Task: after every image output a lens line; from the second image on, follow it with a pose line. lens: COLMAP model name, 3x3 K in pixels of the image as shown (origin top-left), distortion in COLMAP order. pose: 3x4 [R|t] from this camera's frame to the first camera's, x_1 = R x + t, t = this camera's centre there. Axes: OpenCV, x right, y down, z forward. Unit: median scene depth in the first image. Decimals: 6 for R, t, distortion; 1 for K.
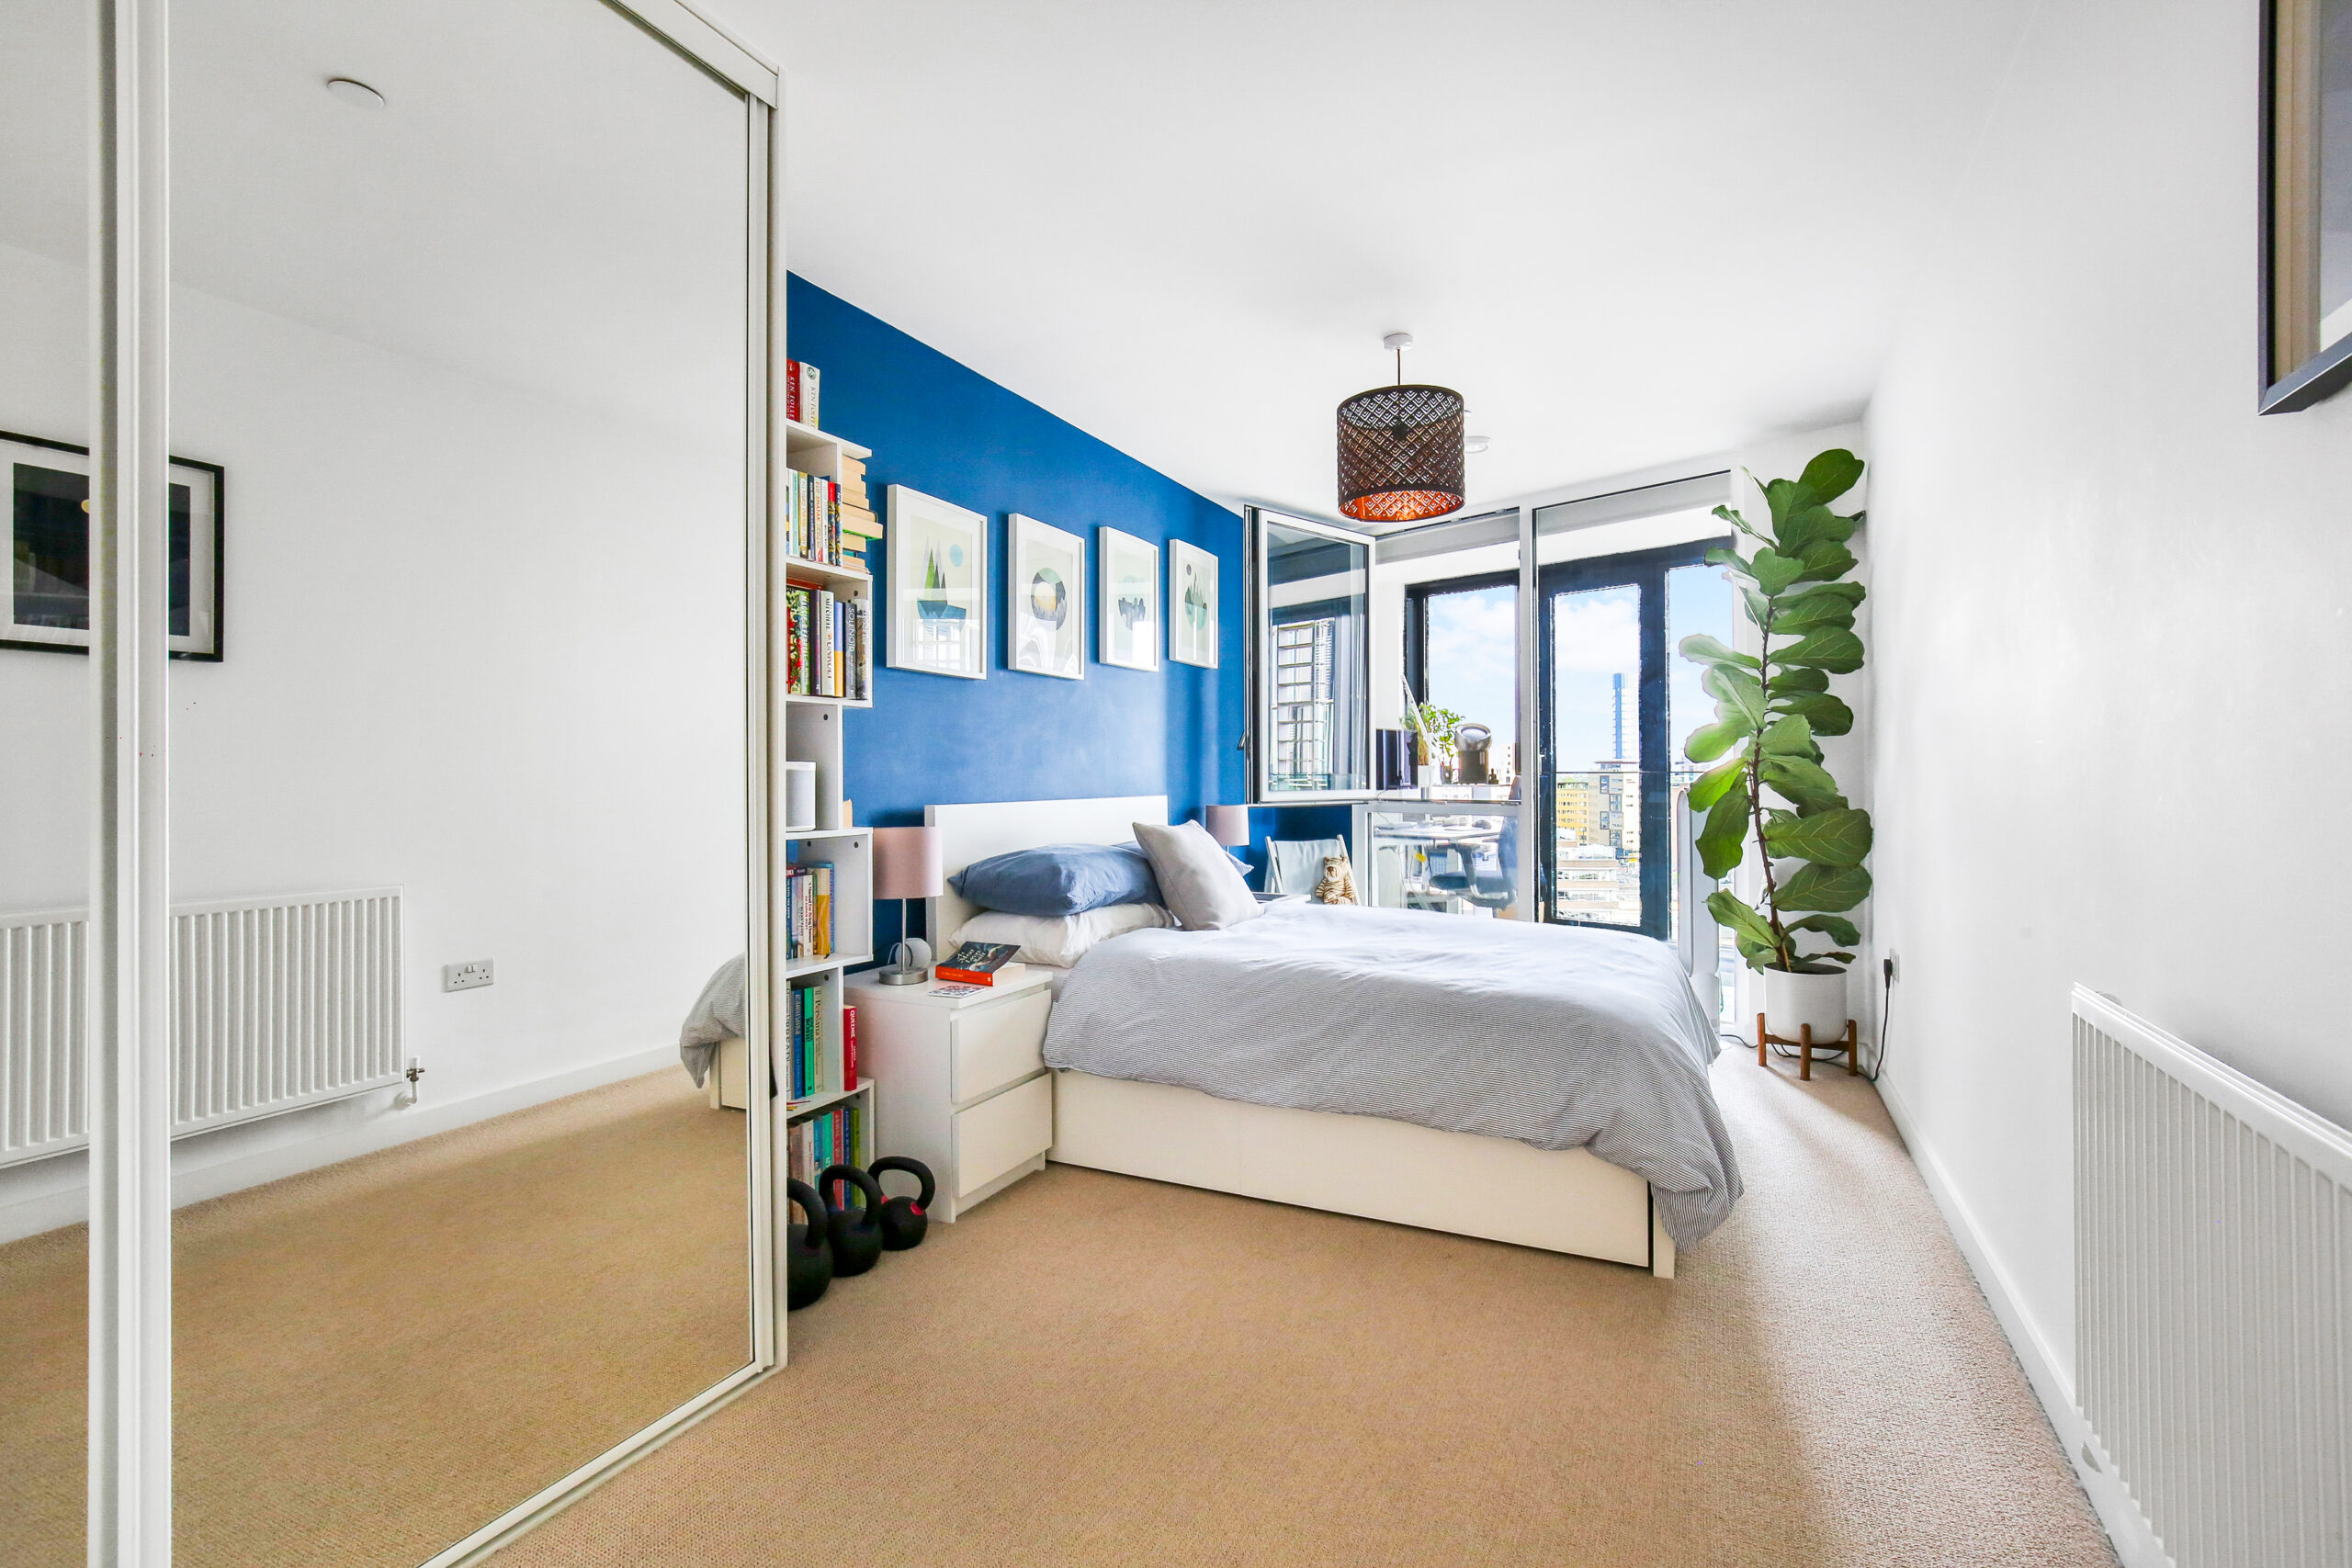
lens RADIAL K [[1077.2, 0, 1184.0], [0, 1077.2, 818.5], [0, 0, 1]] dist [-0.001383, 0.000357]
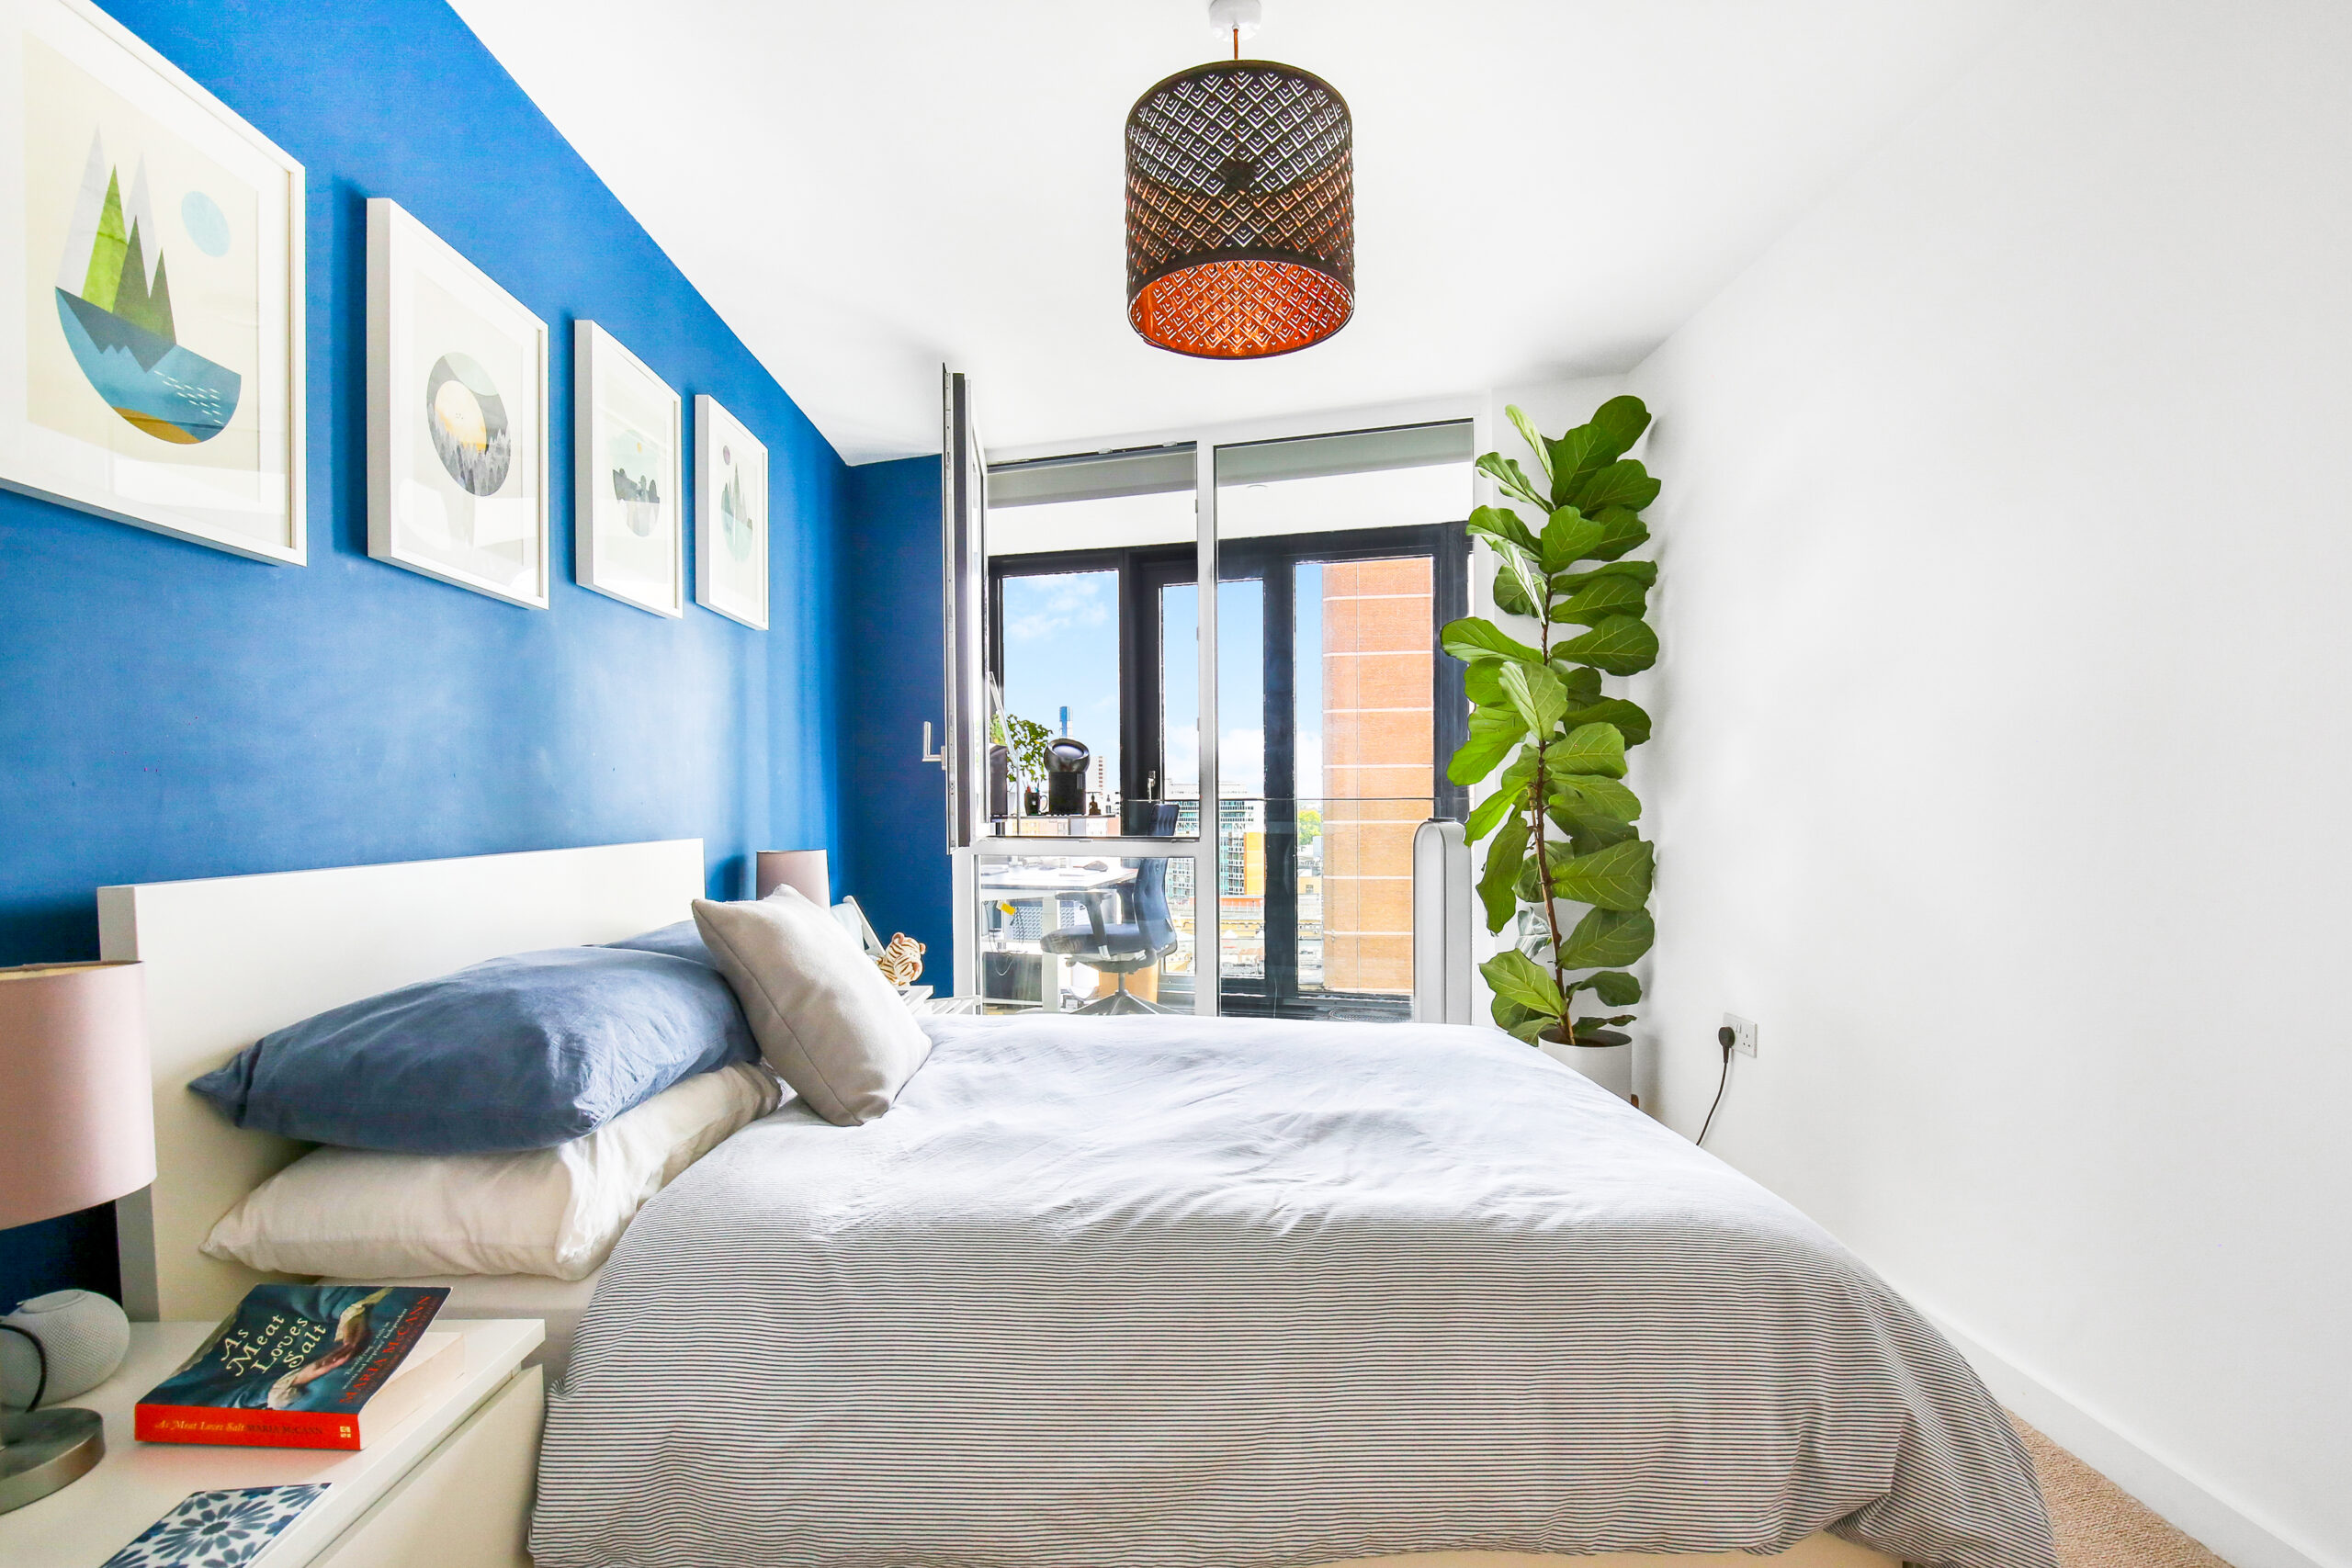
lens RADIAL K [[1081.2, 0, 1180.1], [0, 1081.2, 838.2], [0, 0, 1]] dist [-0.026923, 0.000528]
pose [[0.872274, -0.018930, 0.488652, -0.086195], [0.024252, 0.999695, -0.004563, -0.015428], [-0.488416, 0.015831, 0.872467, 0.453785]]
